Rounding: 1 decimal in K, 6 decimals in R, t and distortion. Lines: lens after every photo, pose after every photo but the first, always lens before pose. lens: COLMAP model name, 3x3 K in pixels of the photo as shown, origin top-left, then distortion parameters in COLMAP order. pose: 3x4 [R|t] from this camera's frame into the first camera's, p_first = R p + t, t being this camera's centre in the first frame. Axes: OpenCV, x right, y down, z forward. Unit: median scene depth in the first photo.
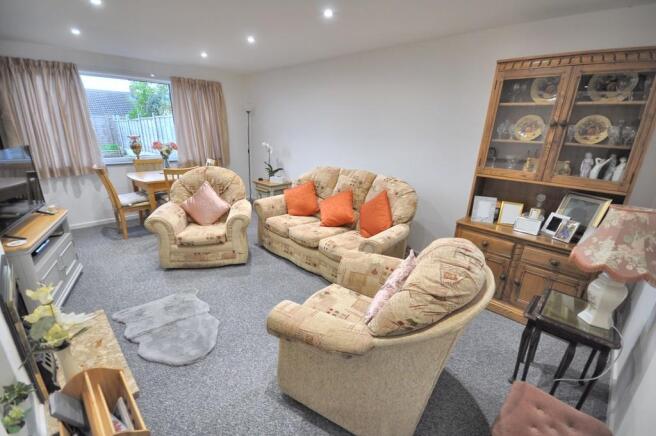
lens RADIAL K [[287.8, 0, 327.7], [0, 287.8, 215.1], [0, 0, 1]] dist [0.003475, -0.000306]
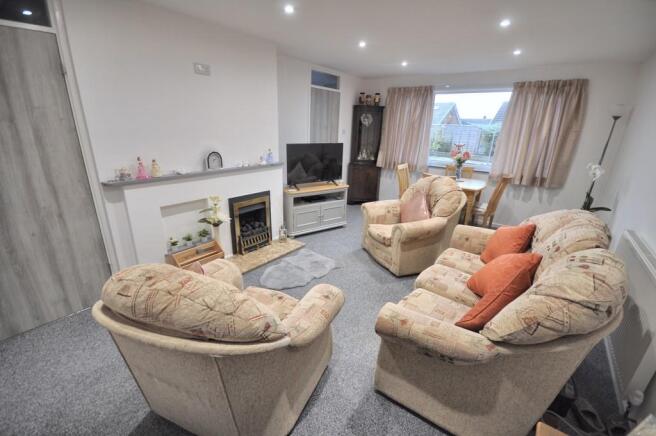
lens RADIAL K [[287.8, 0, 325.9], [0, 287.8, 216.8], [0, 0, 1]] dist [0.003475, -0.000306]
pose [[0.152964, 0.280690, -0.947531, 0.451475], [-0.320062, 0.921206, 0.221222, -0.128155], [0.934966, 0.269430, 0.230749, 0.441969]]
